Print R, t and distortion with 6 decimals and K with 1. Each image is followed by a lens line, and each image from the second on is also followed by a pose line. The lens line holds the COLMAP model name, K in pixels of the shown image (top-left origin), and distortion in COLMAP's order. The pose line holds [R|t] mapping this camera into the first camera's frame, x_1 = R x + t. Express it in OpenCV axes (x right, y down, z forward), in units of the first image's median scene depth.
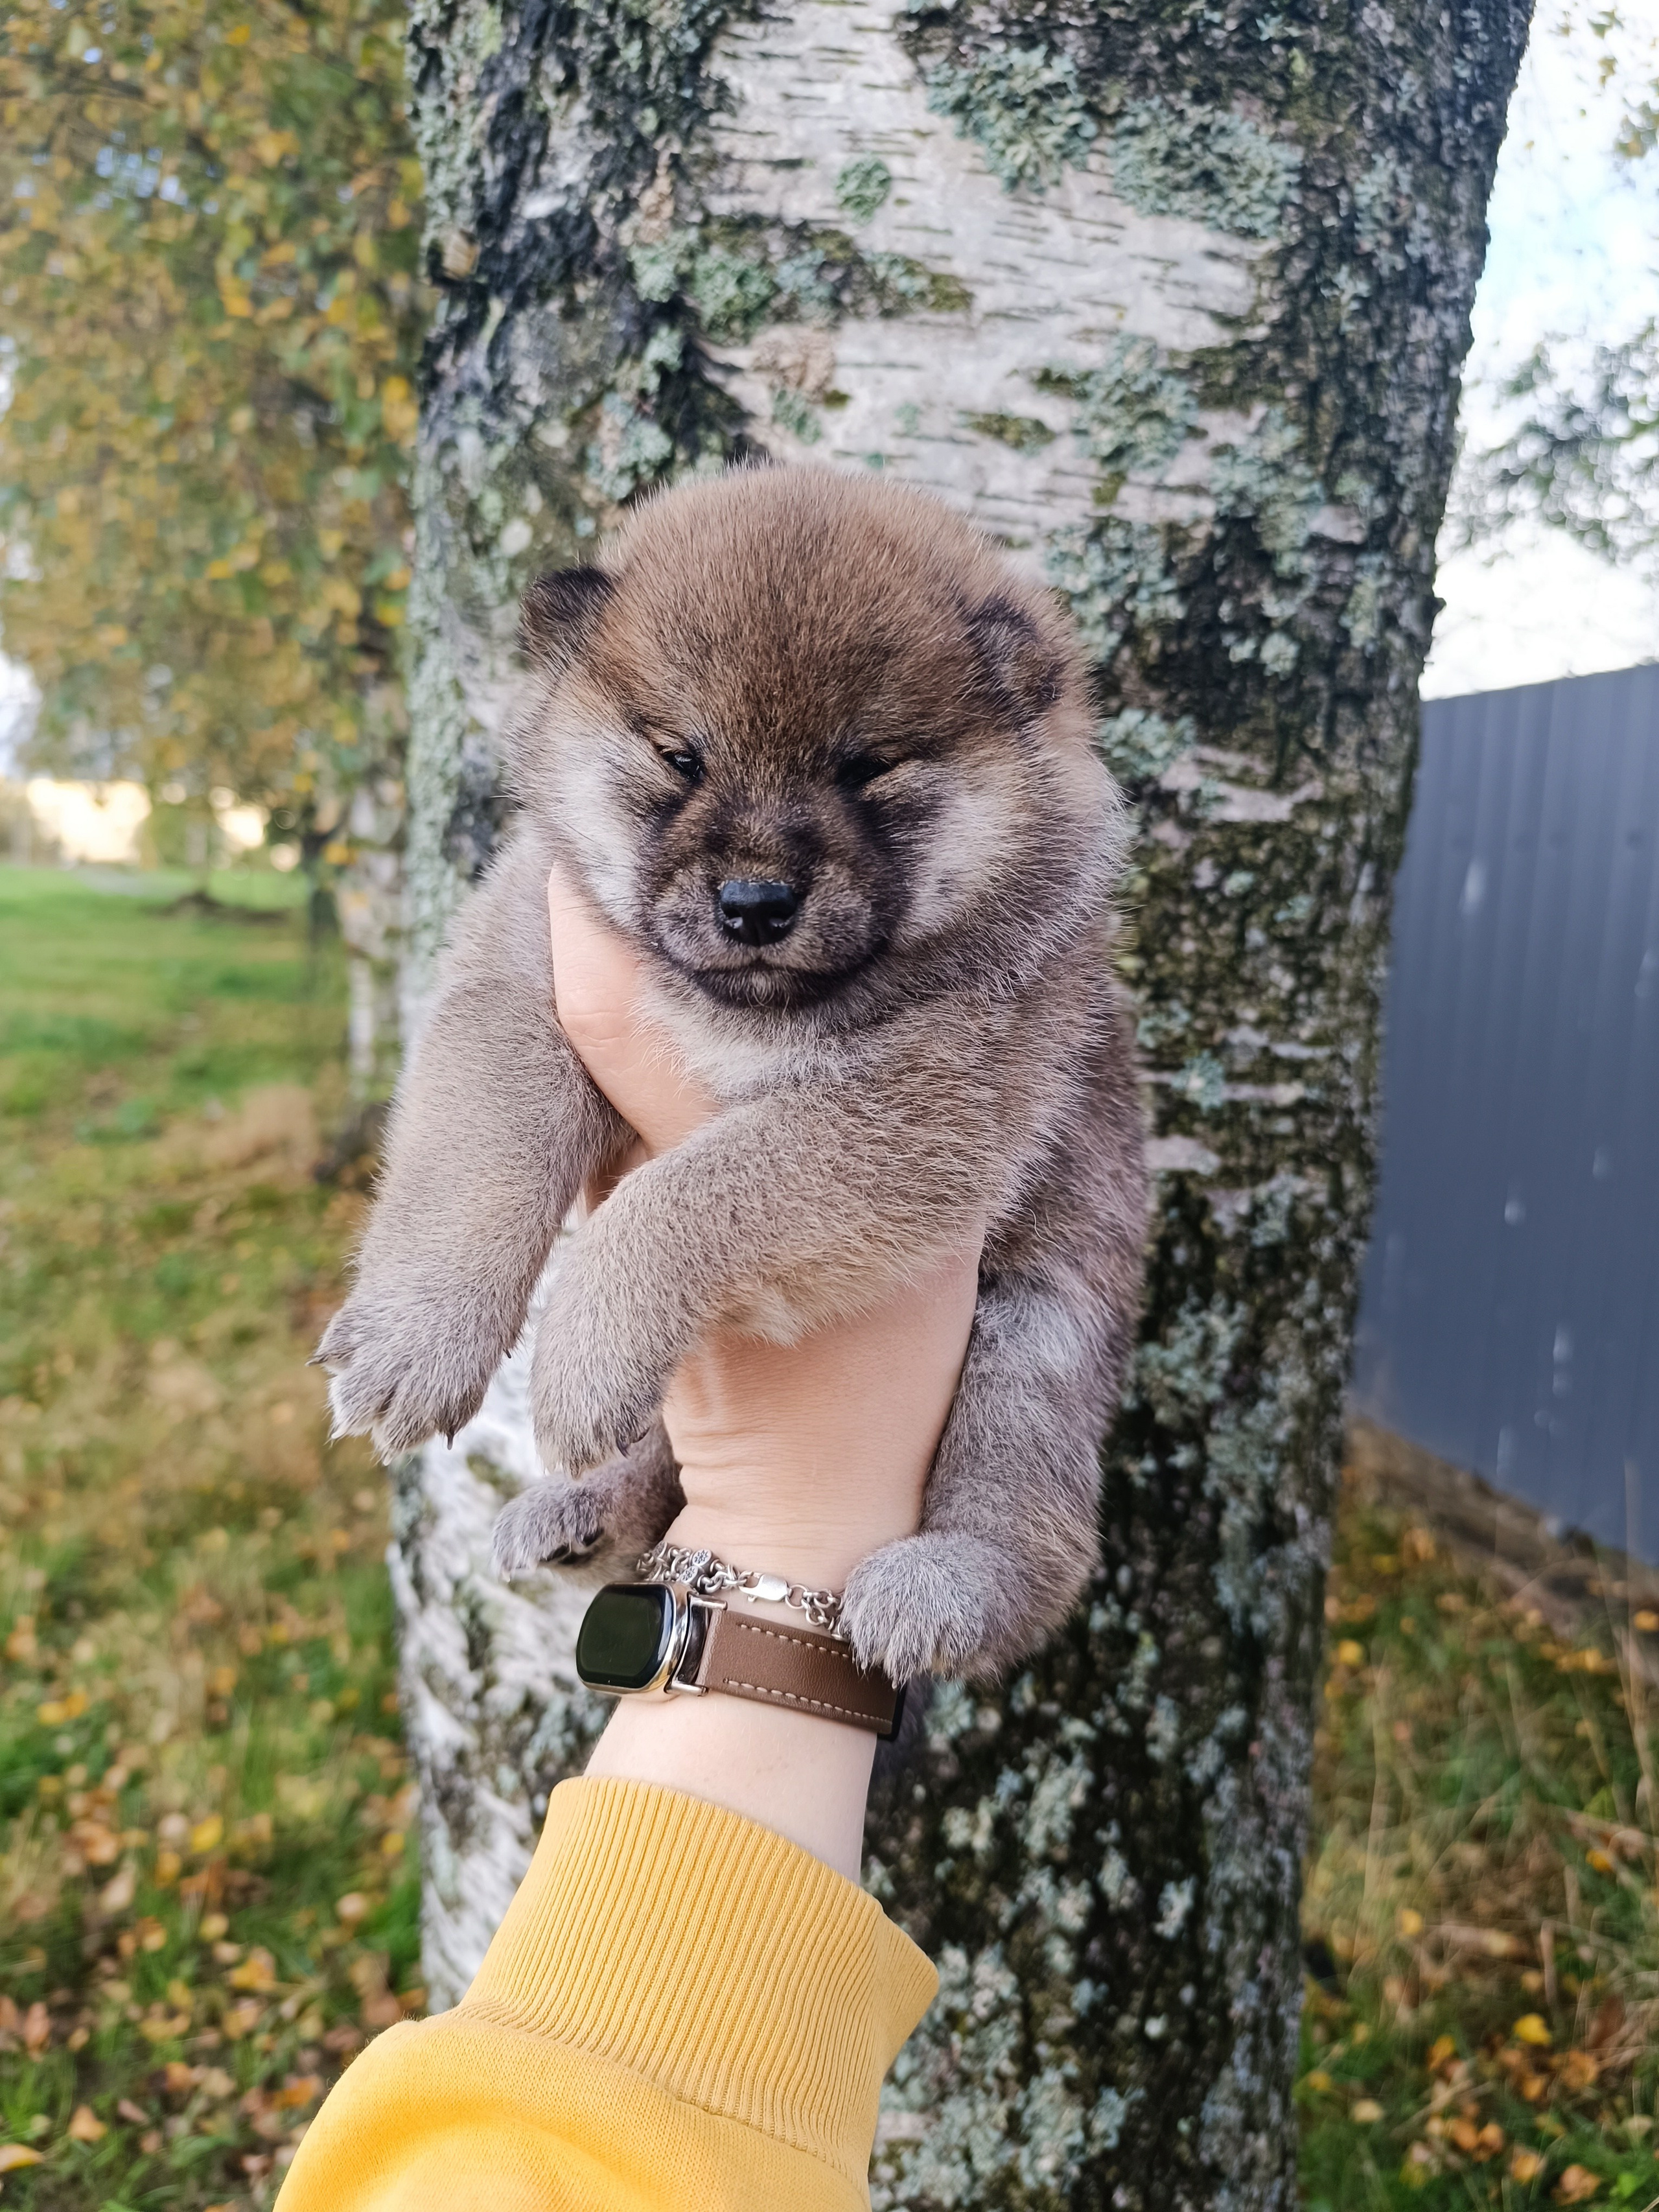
lens RADIAL K [[1579.0, 0, 865.3], [0, 1579.0, 1134.5], [0, 0, 1]] dist [-0.000992, -0.019551]
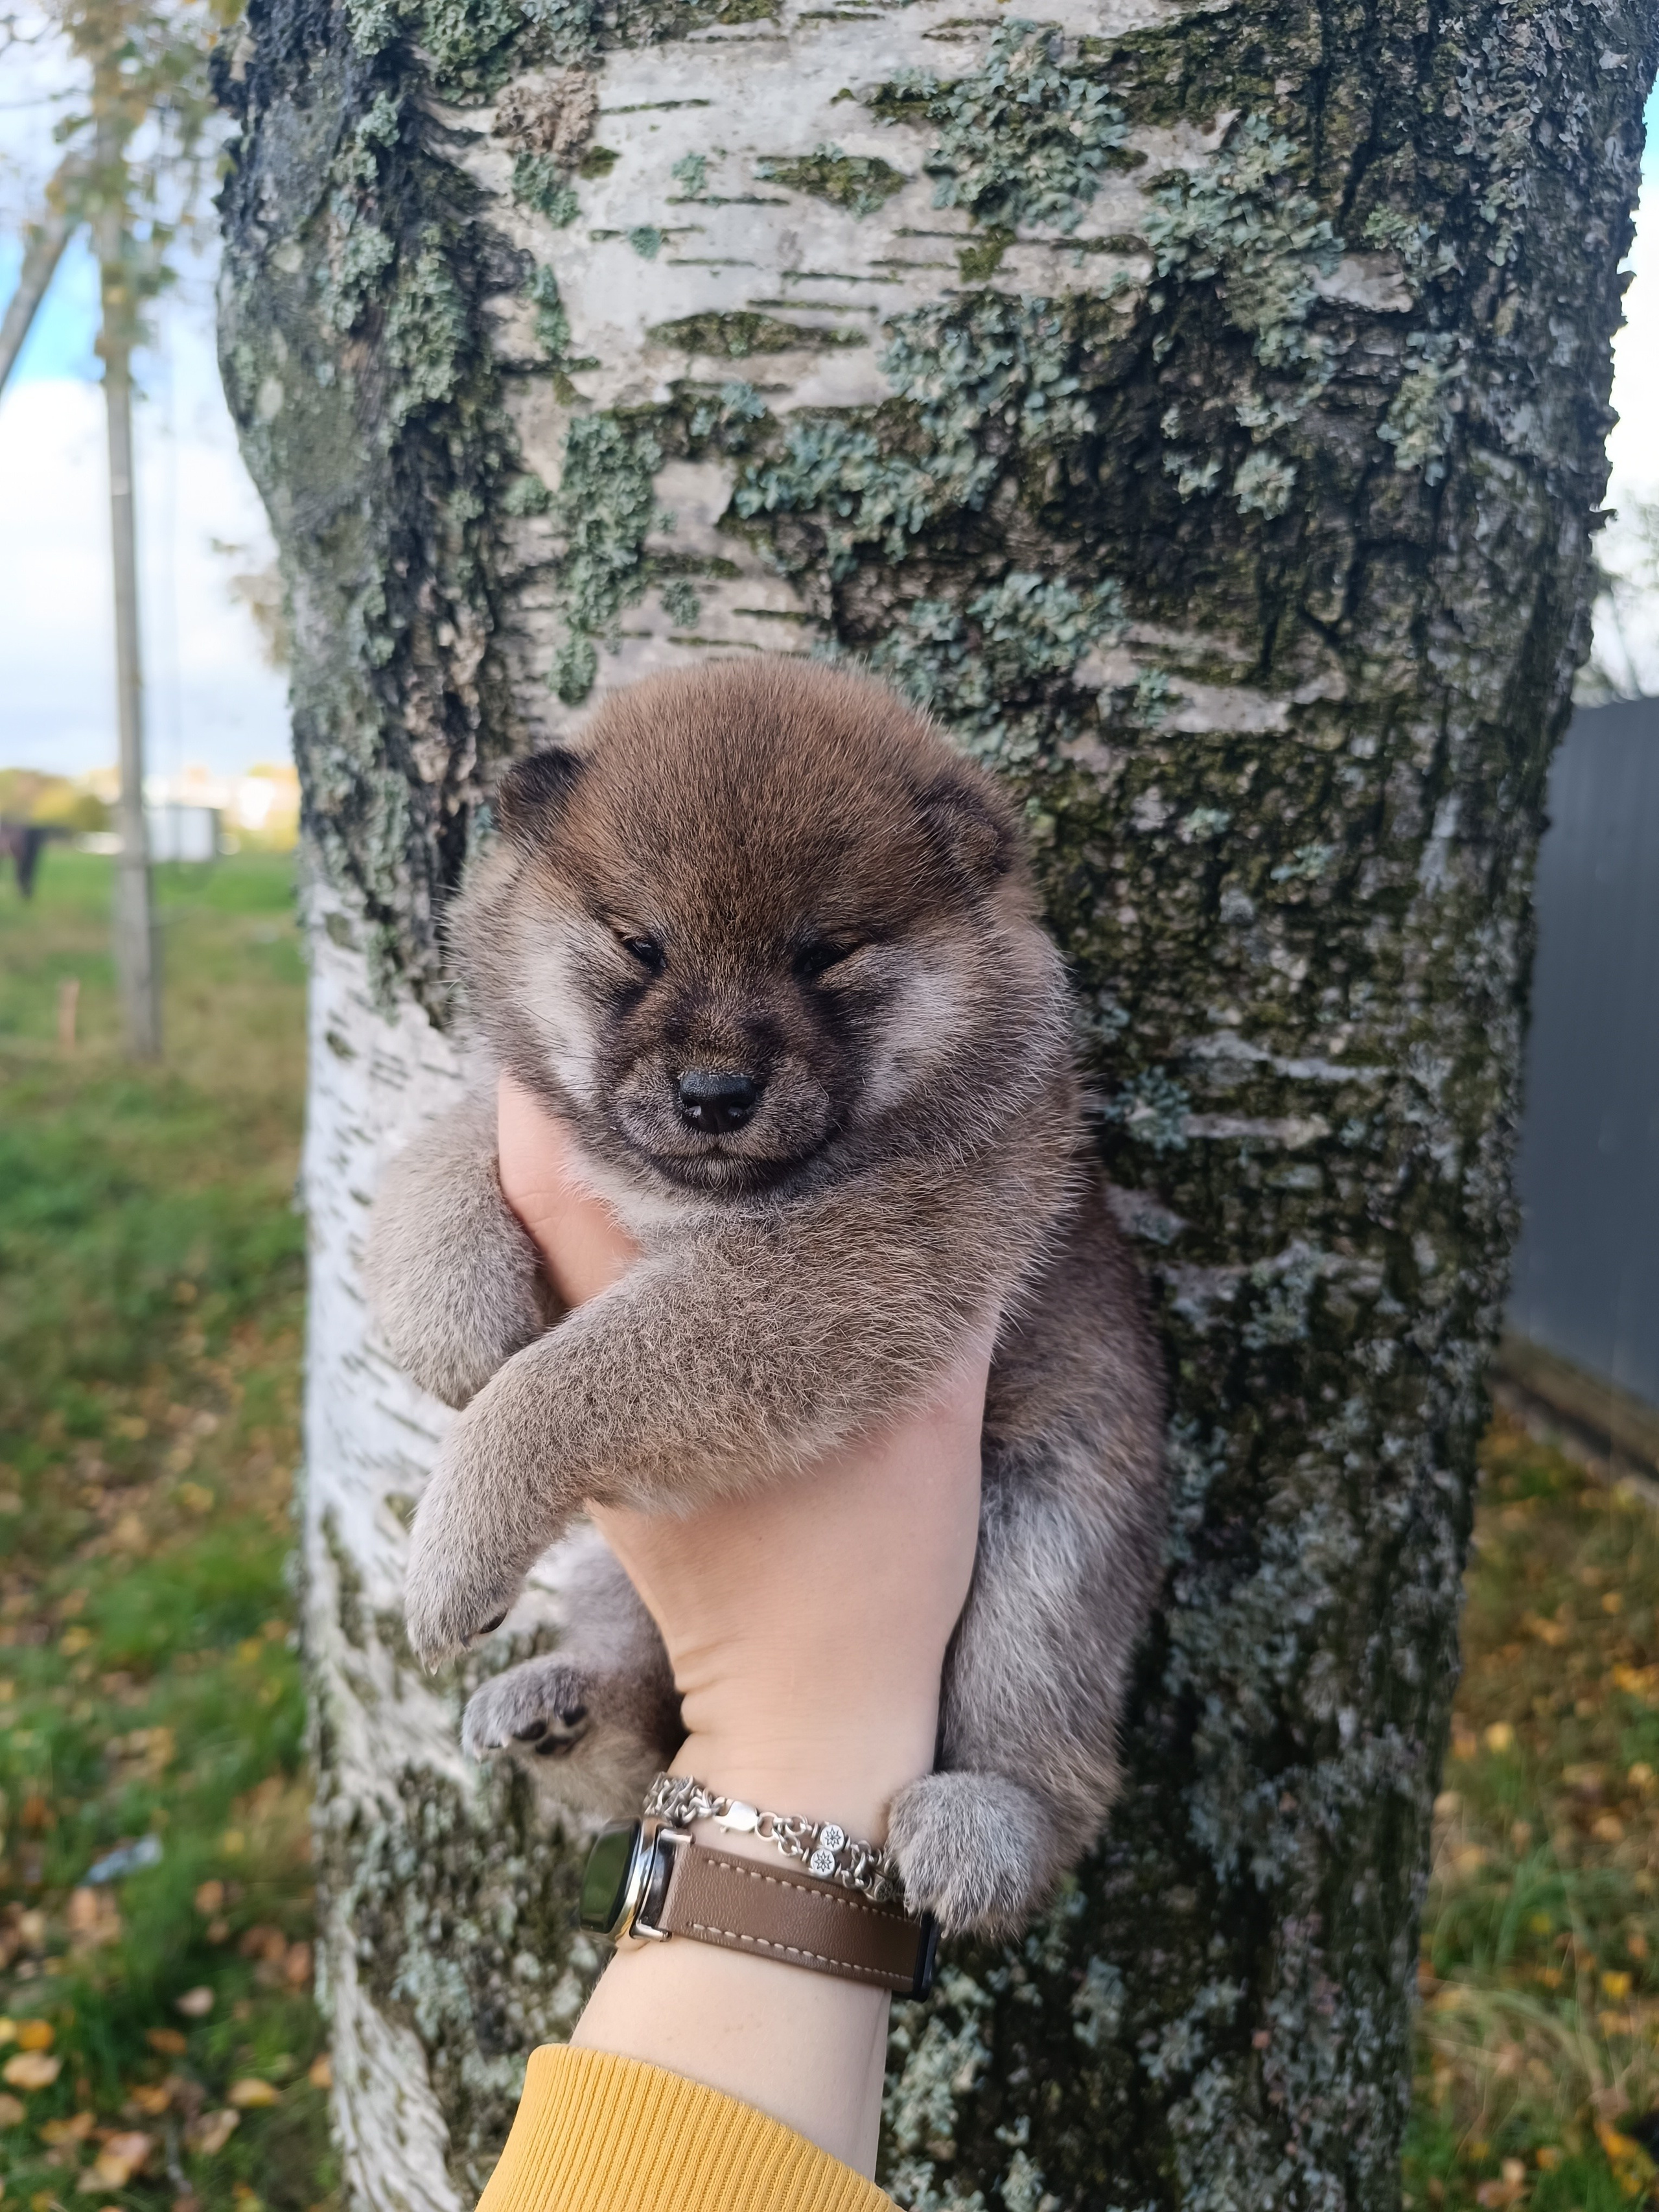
lens RADIAL K [[1576.5, 0, 868.6], [0, 1576.5, 1123.7], [0, 0, 1]] dist [-0.009738, -0.010225]
pose [[0.964620, 0.040381, -0.260532, 0.289560], [-0.039874, 0.999179, 0.007231, -0.029418], [0.260610, 0.003413, 0.965438, 0.312794]]
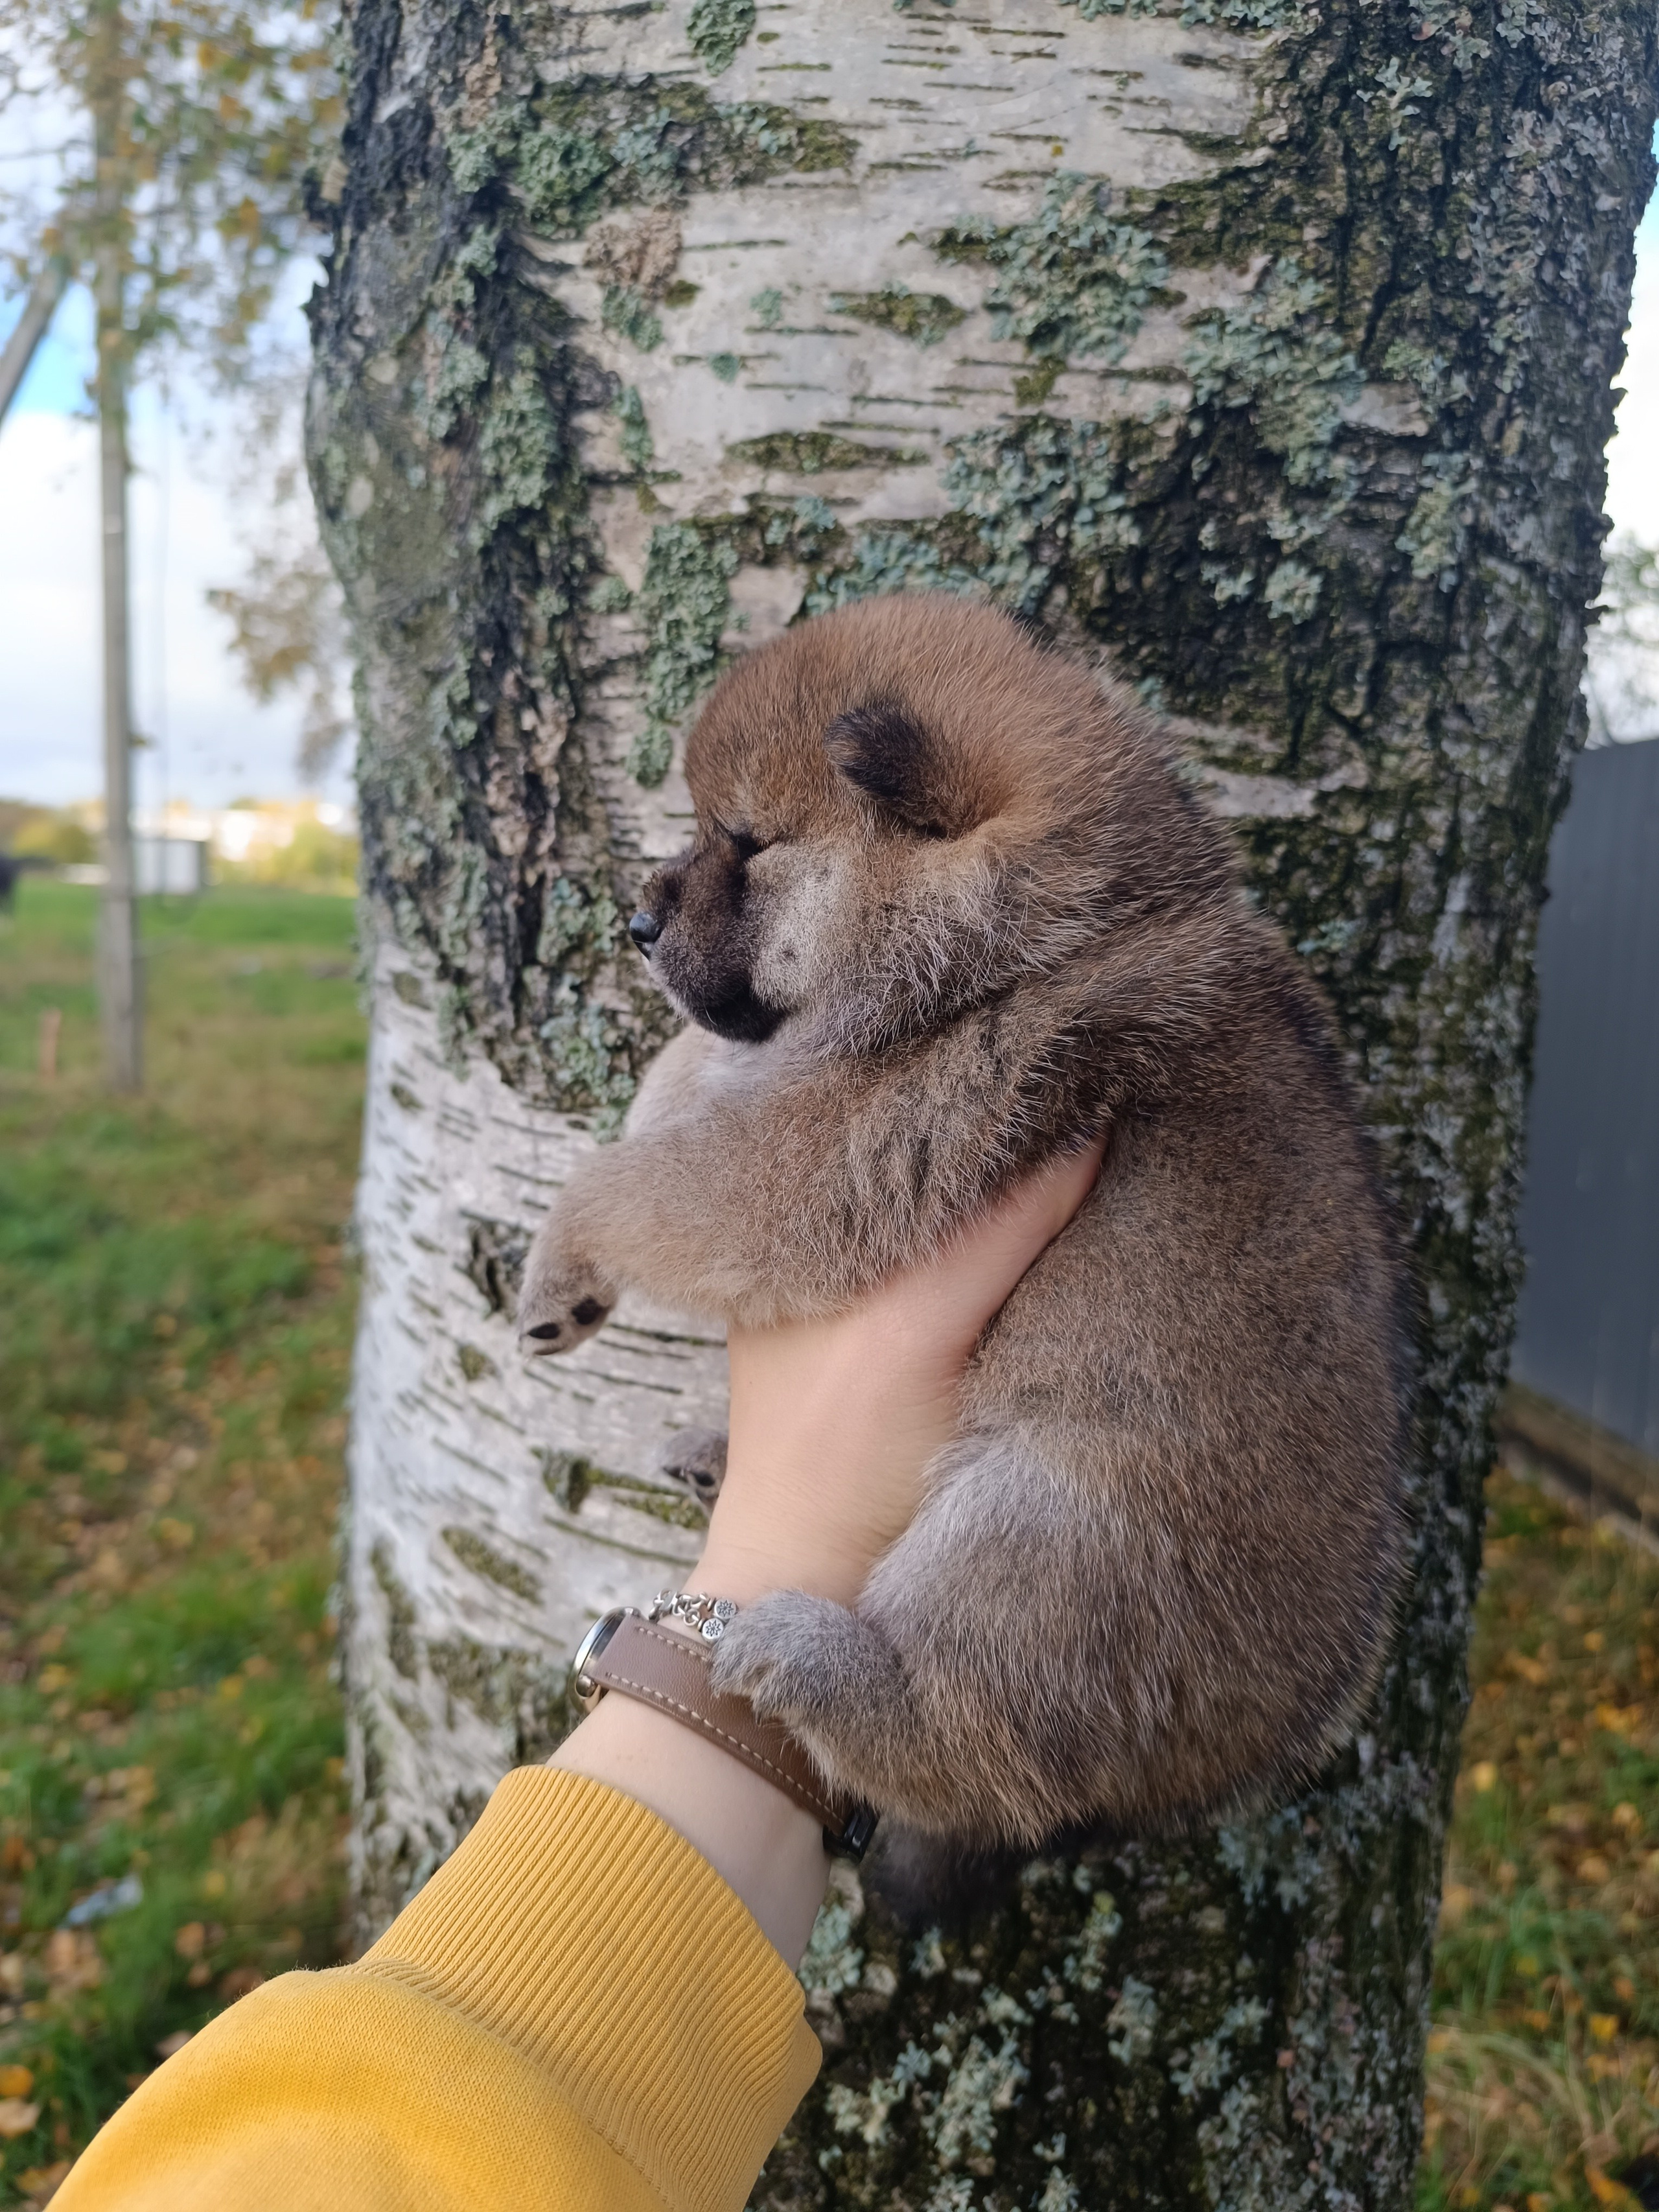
lens RADIAL K [[1577.0, 0, 856.3], [0, 1577.0, 1103.0], [0, 0, 1]] dist [-0.002098, -0.020307]
pose [[0.966804, 0.036117, -0.252954, 0.263753], [-0.044440, 0.998640, -0.027266, -0.038491], [0.251626, 0.037602, 0.967094, 0.254398]]
